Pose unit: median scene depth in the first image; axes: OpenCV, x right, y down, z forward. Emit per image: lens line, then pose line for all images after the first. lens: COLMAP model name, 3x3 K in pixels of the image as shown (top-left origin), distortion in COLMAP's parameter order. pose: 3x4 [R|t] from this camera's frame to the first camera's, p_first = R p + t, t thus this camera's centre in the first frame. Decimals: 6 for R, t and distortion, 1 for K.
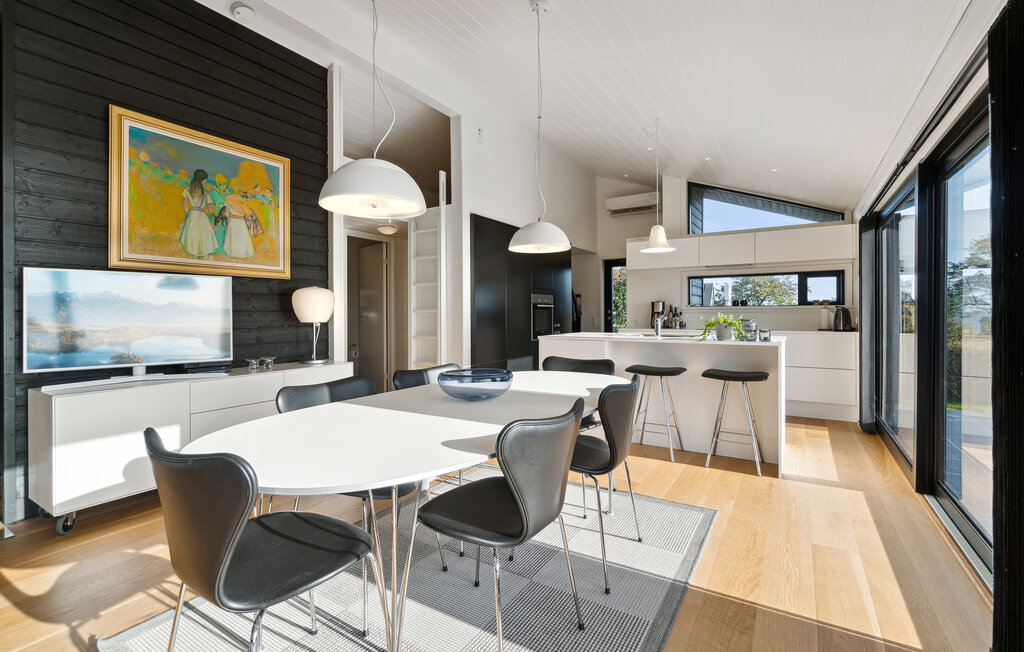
lens RADIAL K [[463.9, 0, 512.9], [0, 463.9, 312.2], [0, 0, 1]] dist [-0.000219, -0.000078]
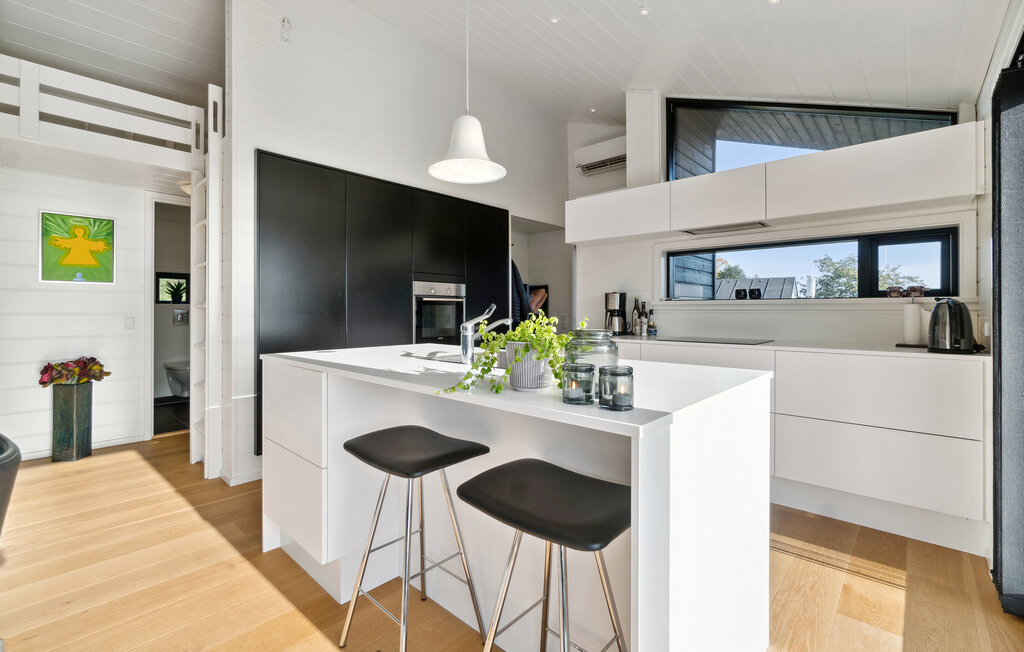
lens RADIAL K [[445.2, 0, 512.3], [0, 445.2, 307.6], [0, 0, 1]] dist [-0.001862, 0.000058]
pose [[0.982636, 0.003859, -0.185503, 0.321484], [-0.004669, 0.999981, -0.003932, 0.000324], [0.185484, 0.004730, 0.982636, 0.427260]]
